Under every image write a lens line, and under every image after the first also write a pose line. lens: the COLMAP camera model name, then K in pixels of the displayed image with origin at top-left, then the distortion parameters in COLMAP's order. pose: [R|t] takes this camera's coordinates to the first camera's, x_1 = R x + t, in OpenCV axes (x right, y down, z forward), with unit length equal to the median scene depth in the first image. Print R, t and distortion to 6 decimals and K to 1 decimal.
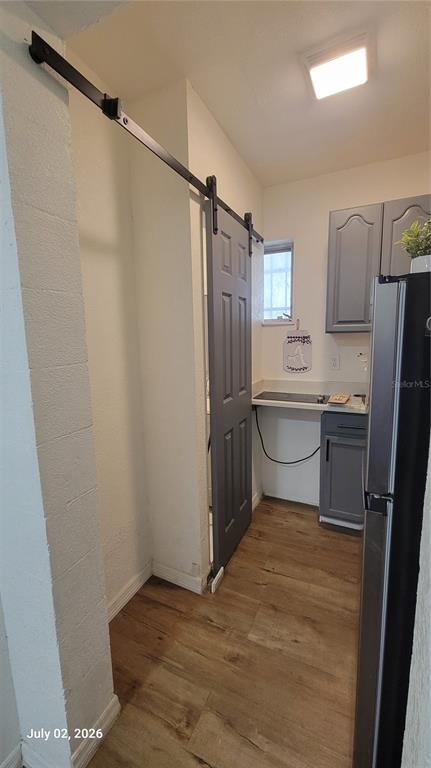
lens RADIAL K [[313.1, 0, 215.7], [0, 313.1, 380.8], [0, 0, 1]] dist [0.000961, 0.000759]
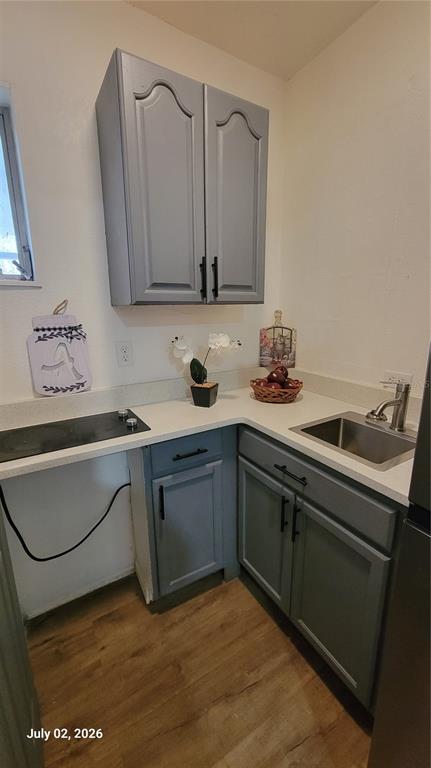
lens RADIAL K [[317.3, 0, 215.5], [0, 317.3, 384.0], [0, 0, 1]] dist [-0.000438, 0.000706]
pose [[0.552967, -0.177716, 0.814030, -0.041294], [0.117063, 0.983868, 0.135274, -0.072714], [-0.824938, 0.020491, 0.564851, 0.565564]]
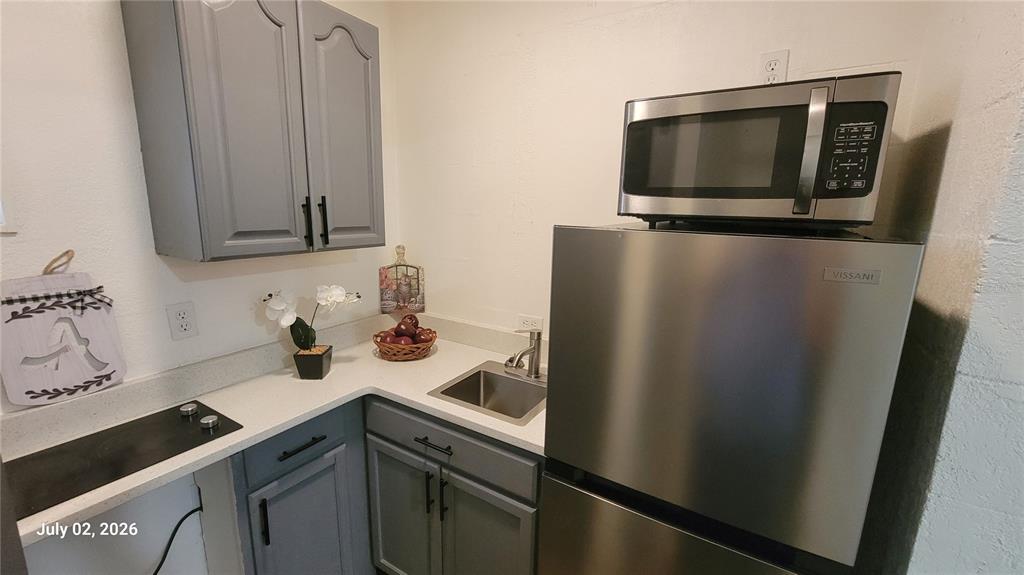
lens RADIAL K [[423.0, 0, 515.6], [0, 423.0, 291.5], [0, 0, 1]] dist [-0.000438, 0.000706]
pose [[0.100544, -0.176334, 0.979182, -0.135908], [0.113063, 0.979819, 0.164839, -0.156619], [-0.988488, 0.094136, 0.118451, 0.546930]]
